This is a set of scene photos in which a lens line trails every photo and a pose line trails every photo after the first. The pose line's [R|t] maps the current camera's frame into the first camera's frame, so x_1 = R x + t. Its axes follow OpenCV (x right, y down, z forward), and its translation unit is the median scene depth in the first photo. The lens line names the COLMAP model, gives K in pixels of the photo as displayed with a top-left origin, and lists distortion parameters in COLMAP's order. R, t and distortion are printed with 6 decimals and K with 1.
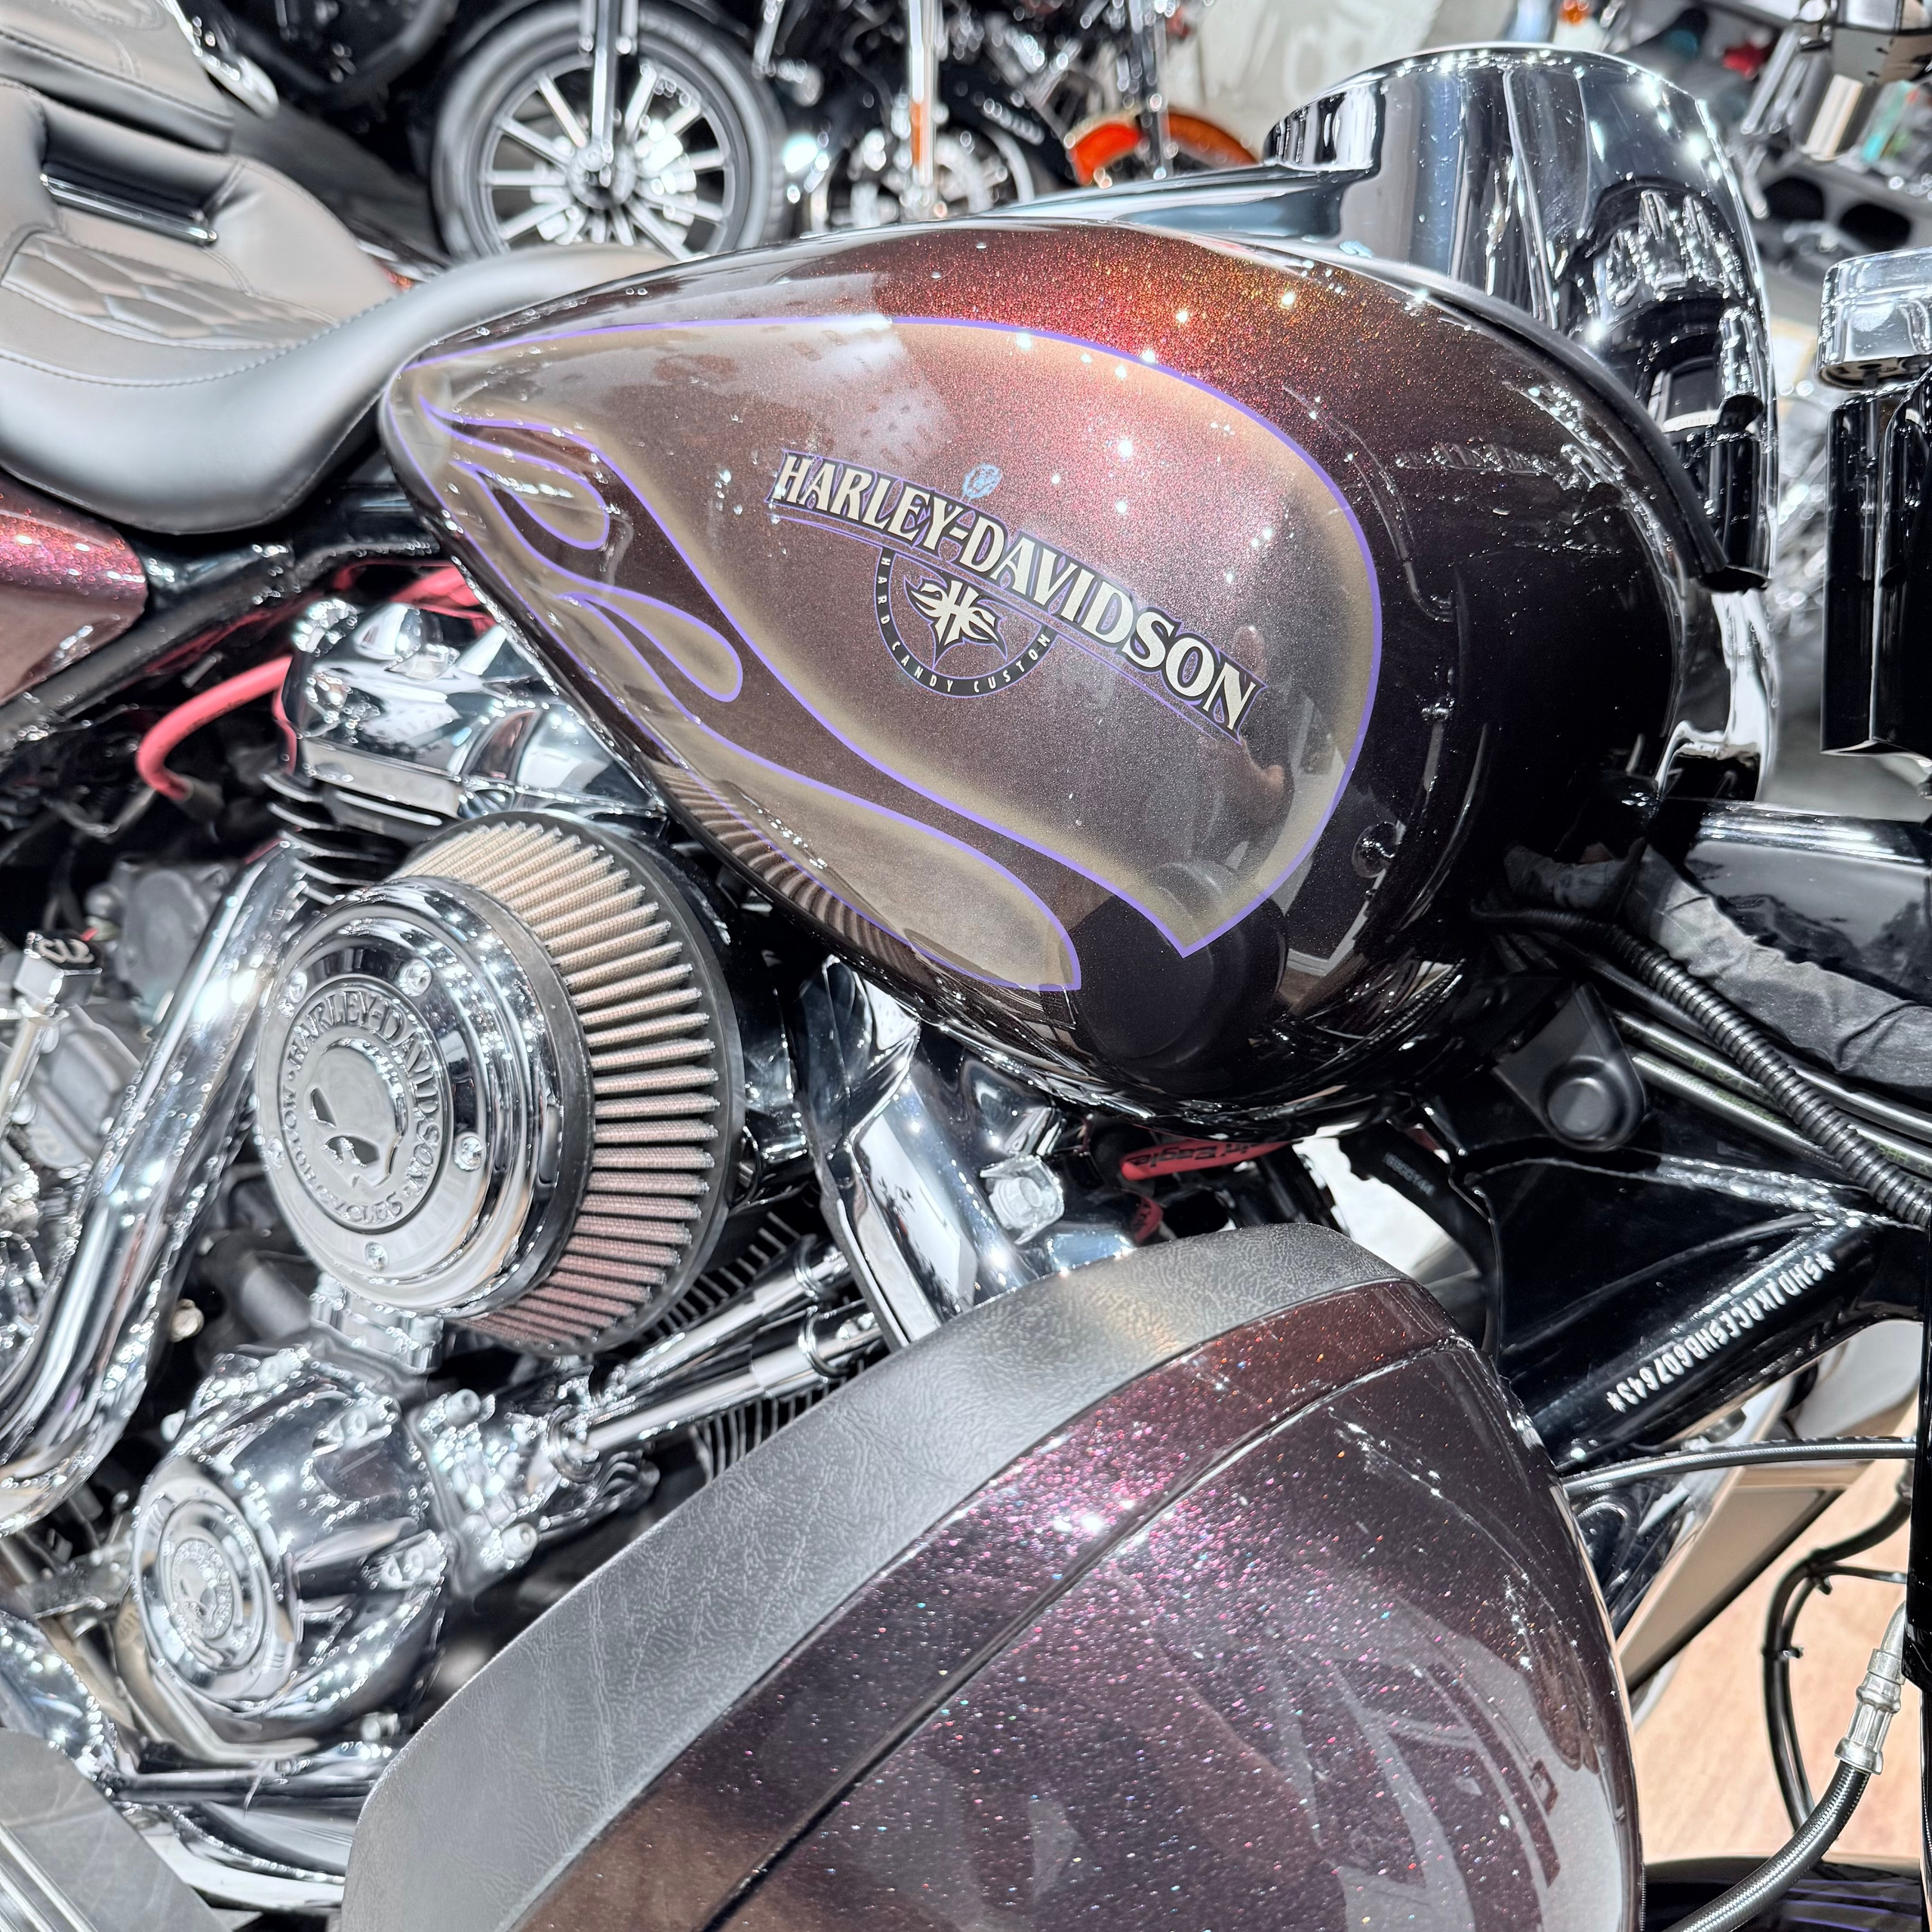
lens RADIAL K [[1861.6, 0, 959.2], [0, 1861.6, 969.5], [0, 0, 1]] dist [-0.016518, -0.001027]
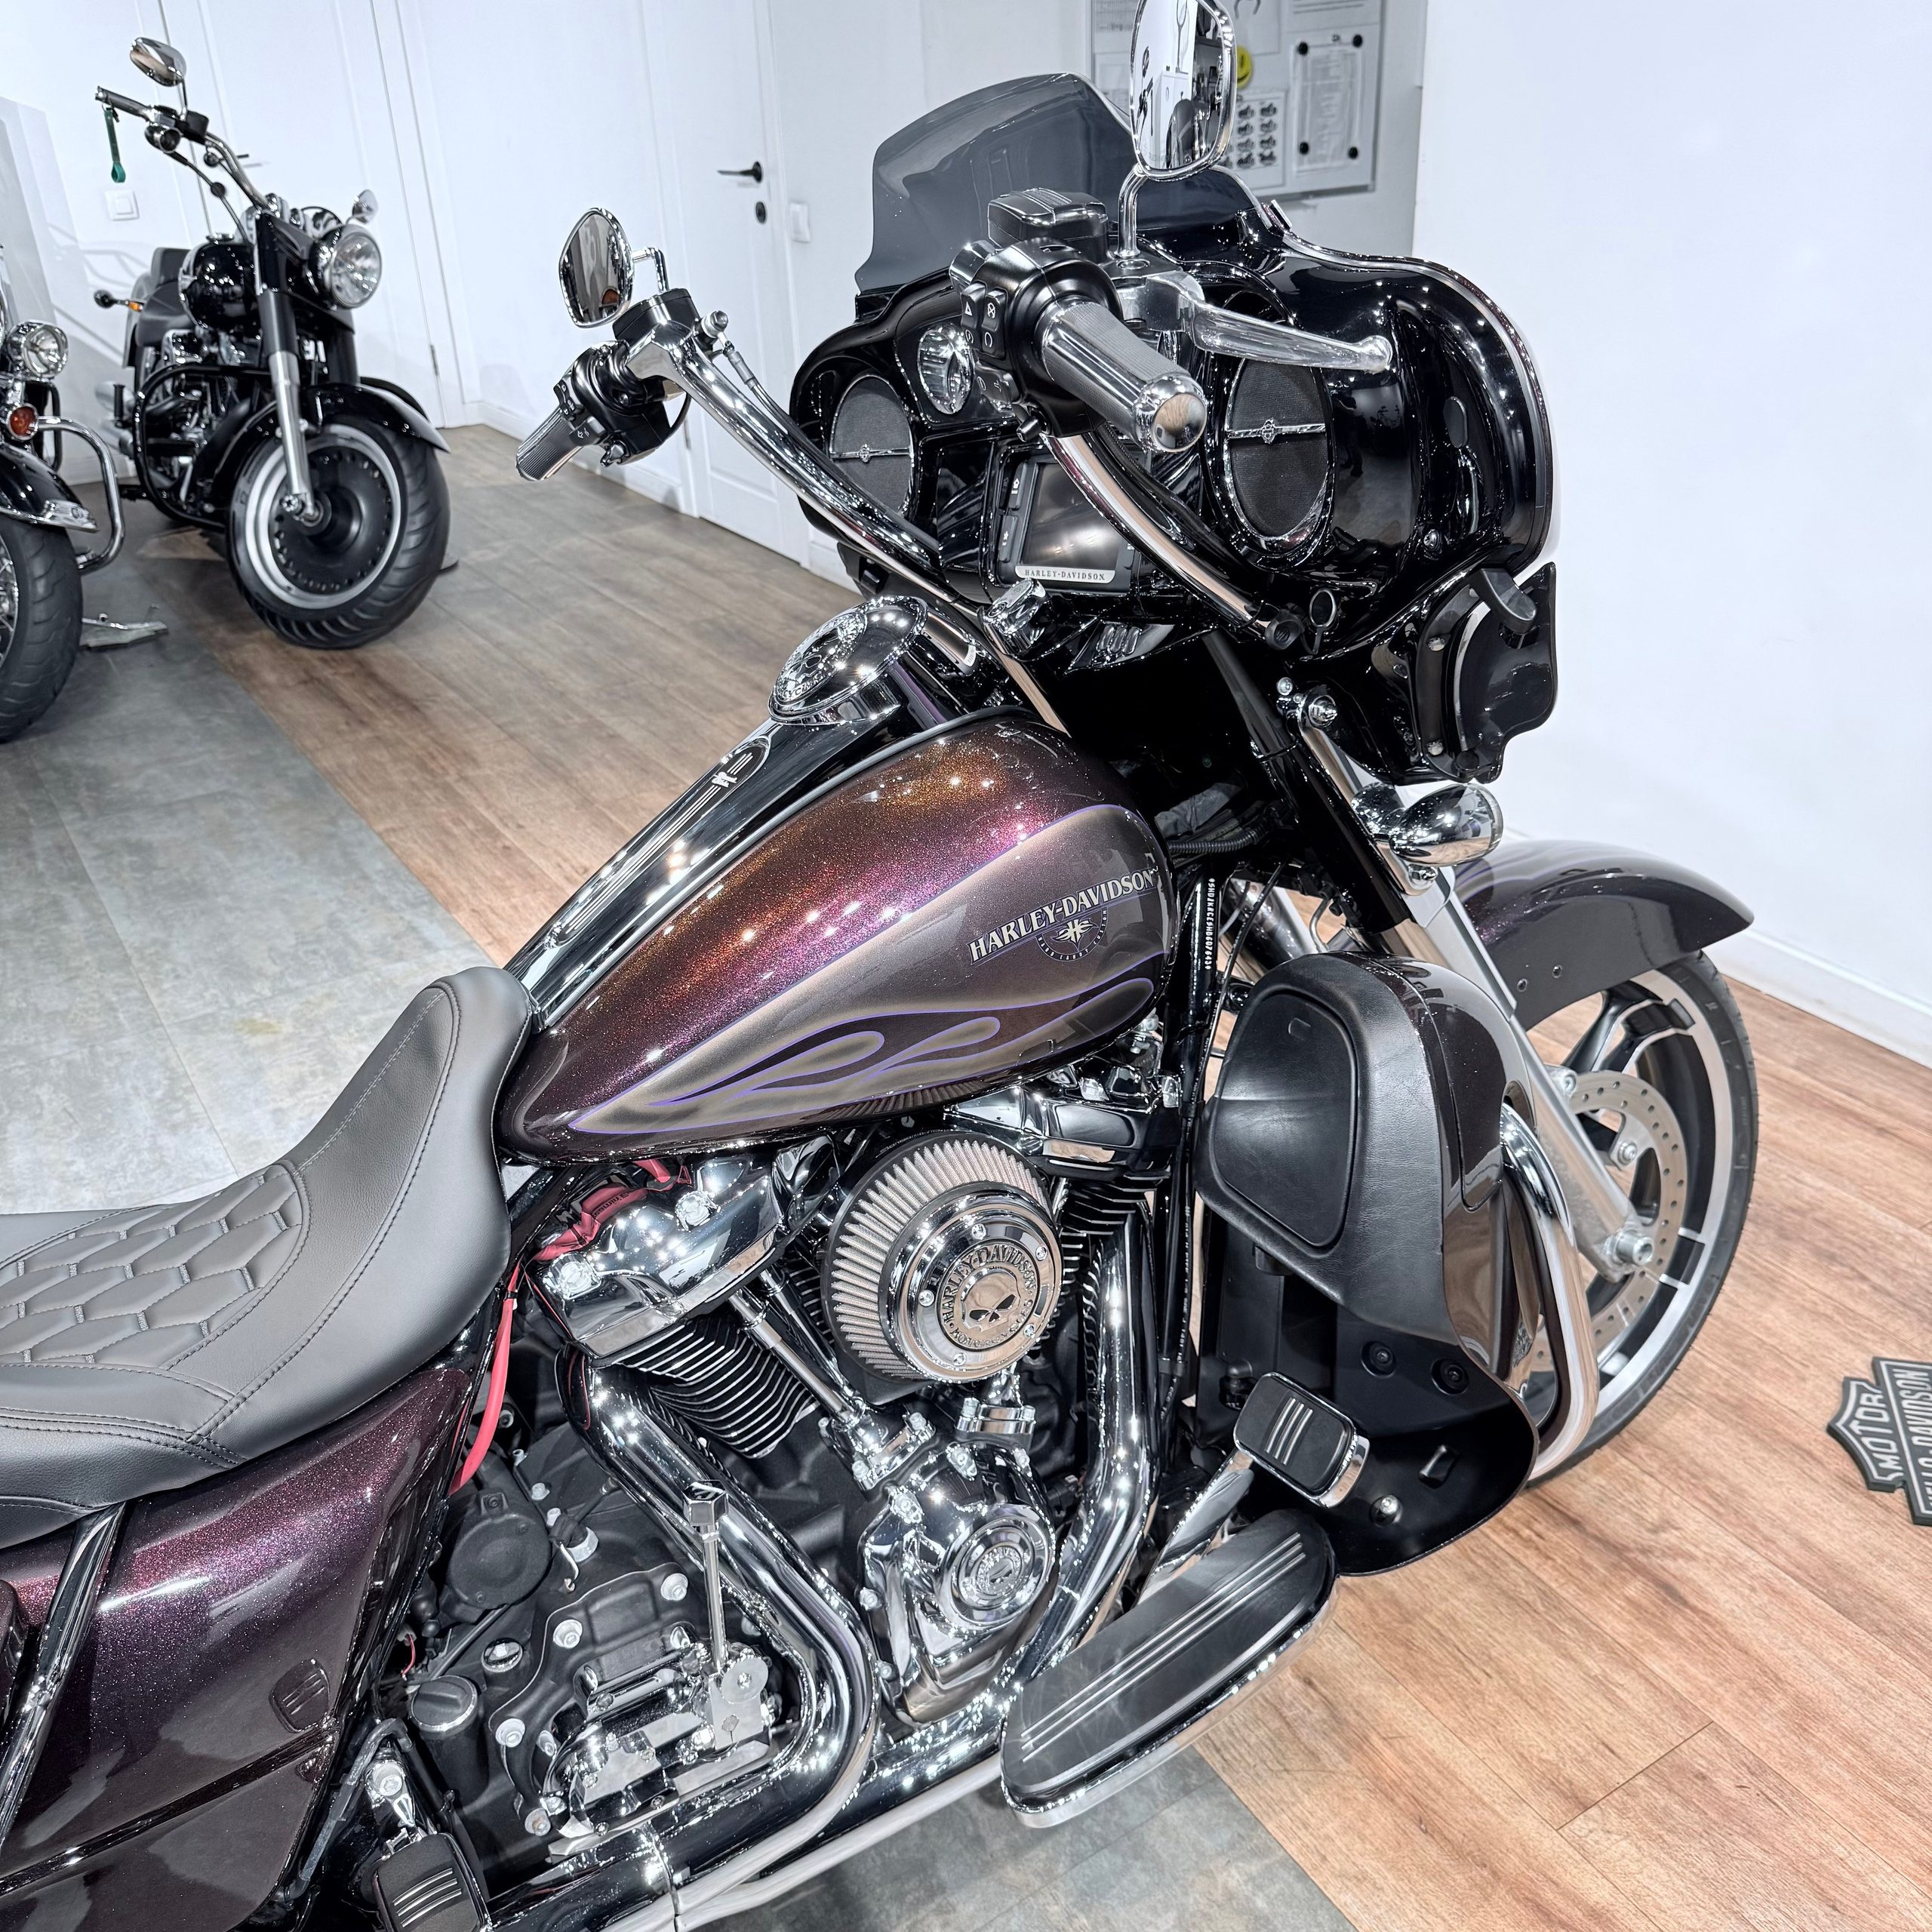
lens RADIAL K [[1826.5, 0, 969.5], [0, 1826.5, 966.4], [0, 0, 1]] dist [0.010760, -0.030586]
pose [[0.296898, -0.713862, 0.634234, -1.030111], [0.607268, 0.653723, 0.451522, -0.848511], [-0.736938, 0.251093, 0.627595, -0.296612]]
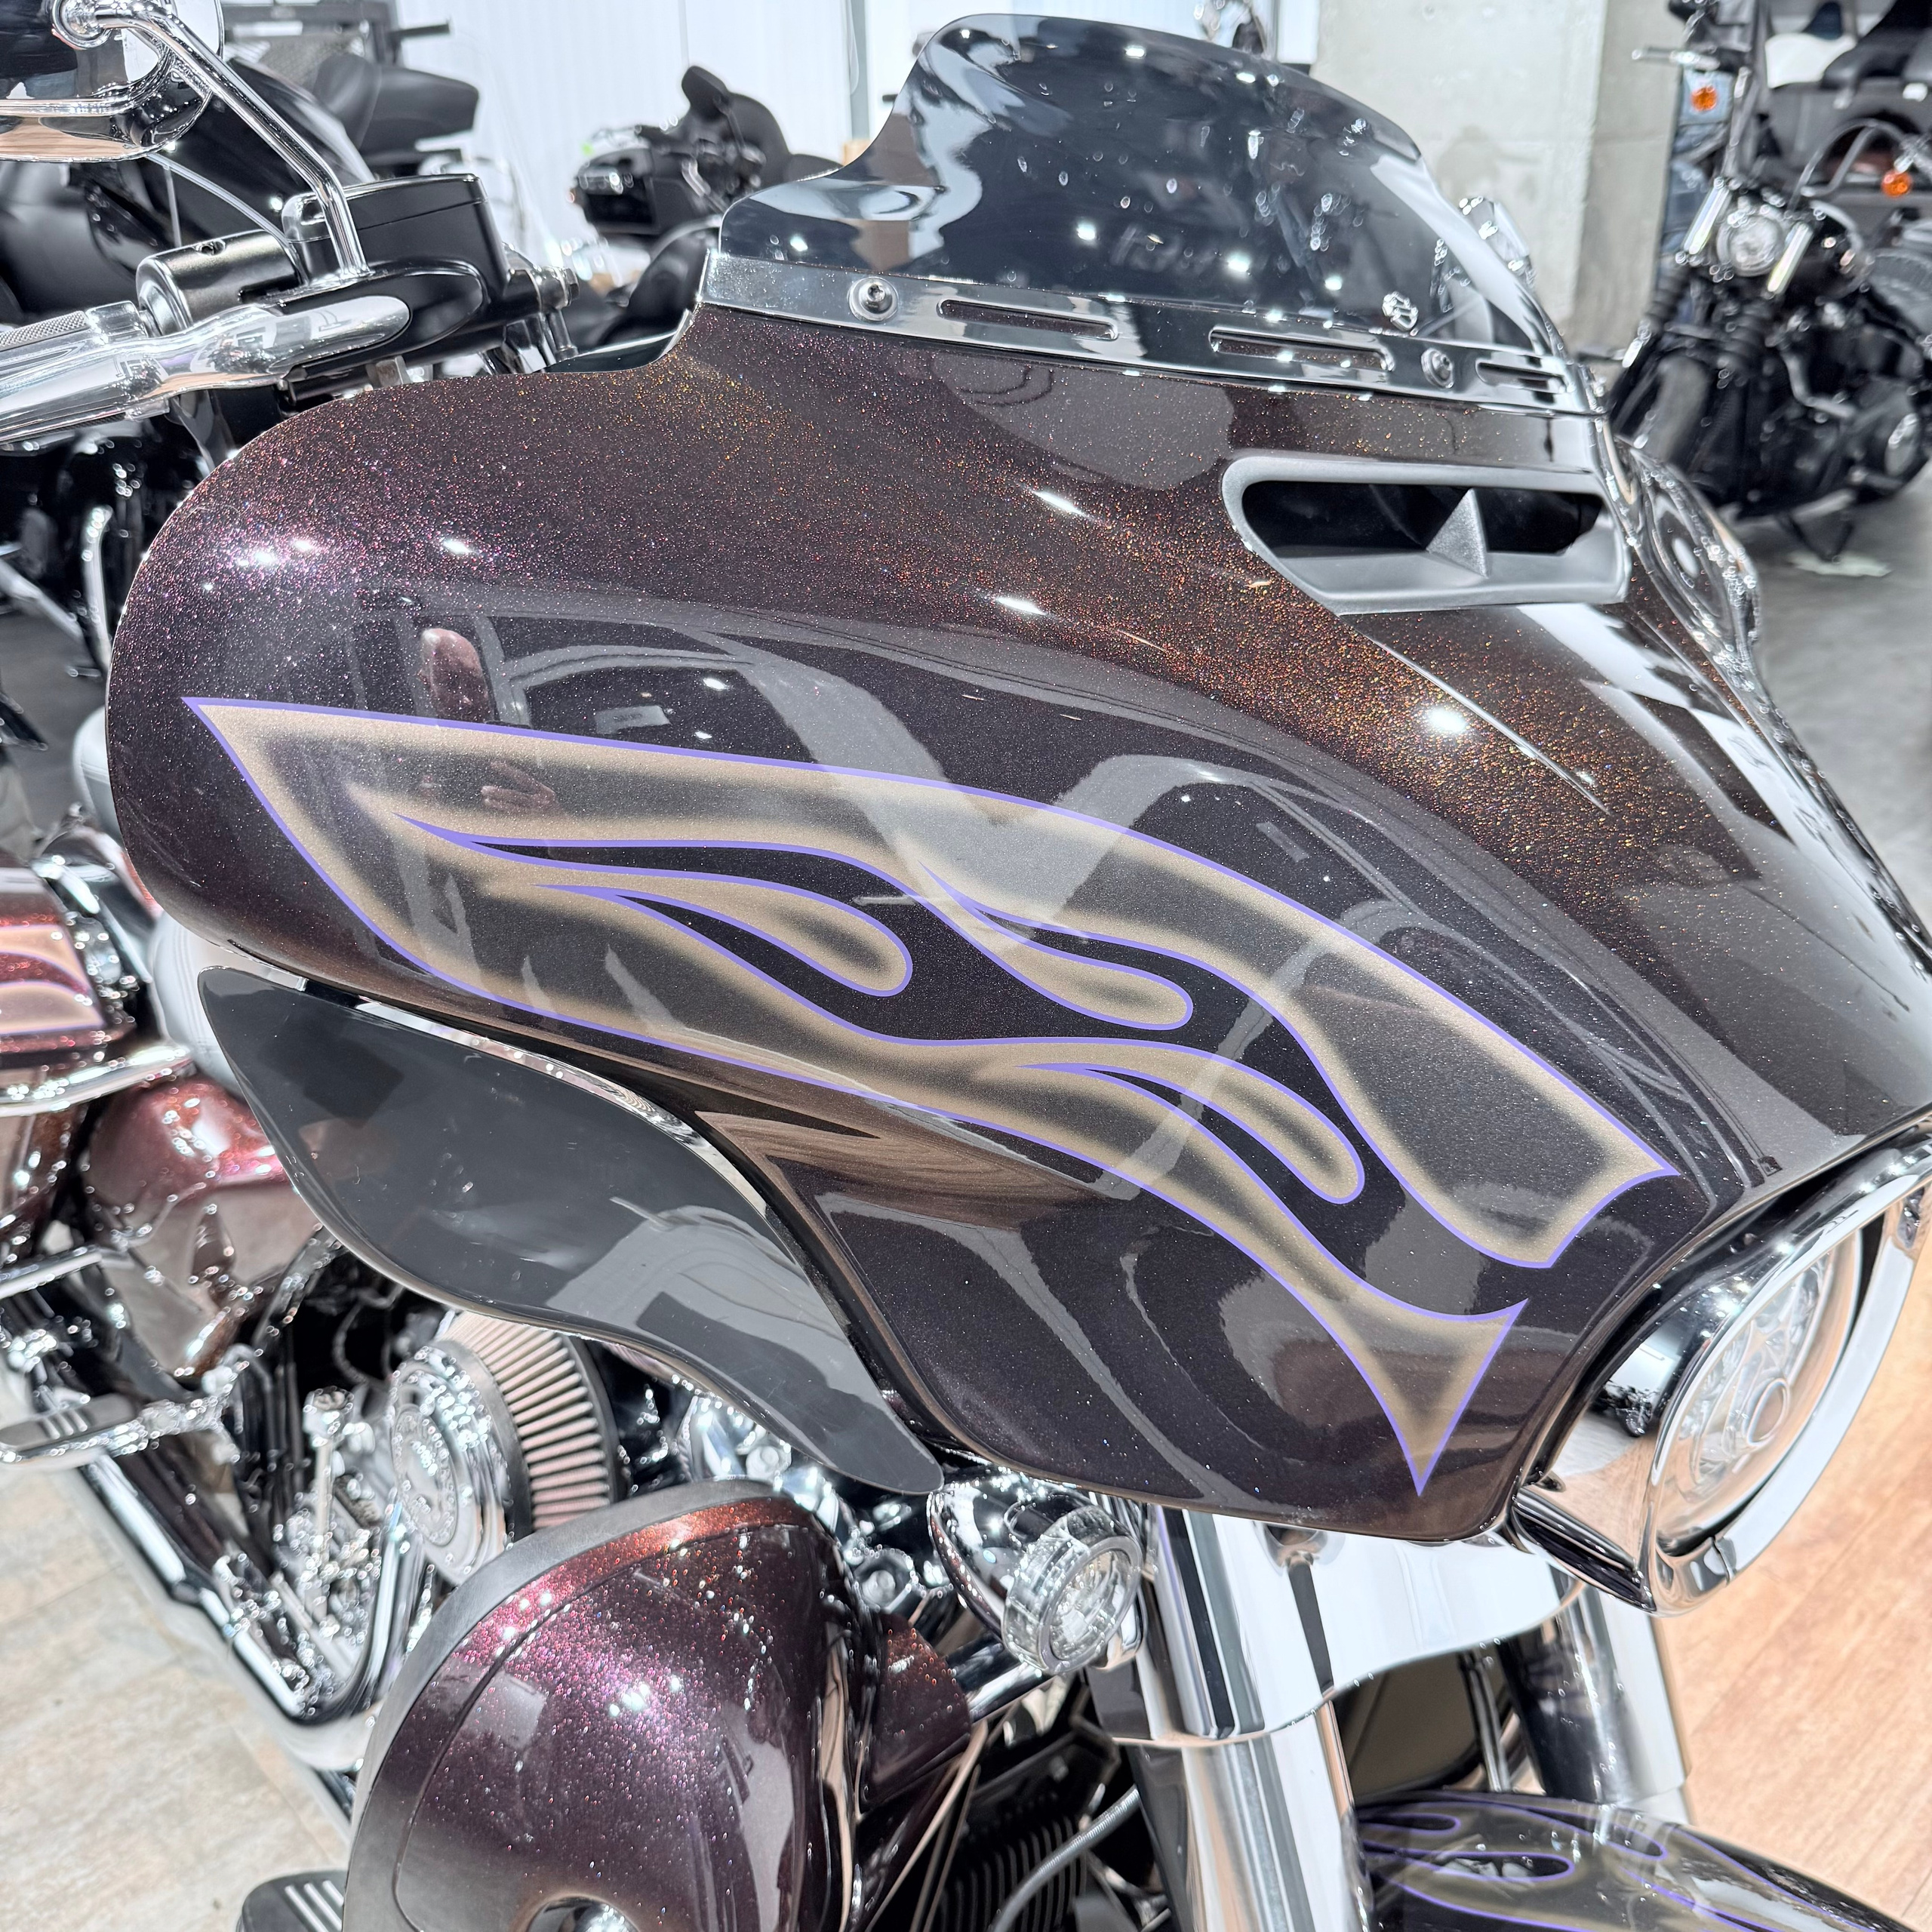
lens RADIAL K [[1861.6, 0, 959.2], [0, 1861.6, 969.5], [0, 0, 1]] dist [-0.016518, -0.001027]
pose [[0.928576, -0.253437, -0.271140, 0.565232], [0.225443, 0.965493, -0.130379, -0.041679], [0.294827, 0.059941, 0.953669, -0.437906]]
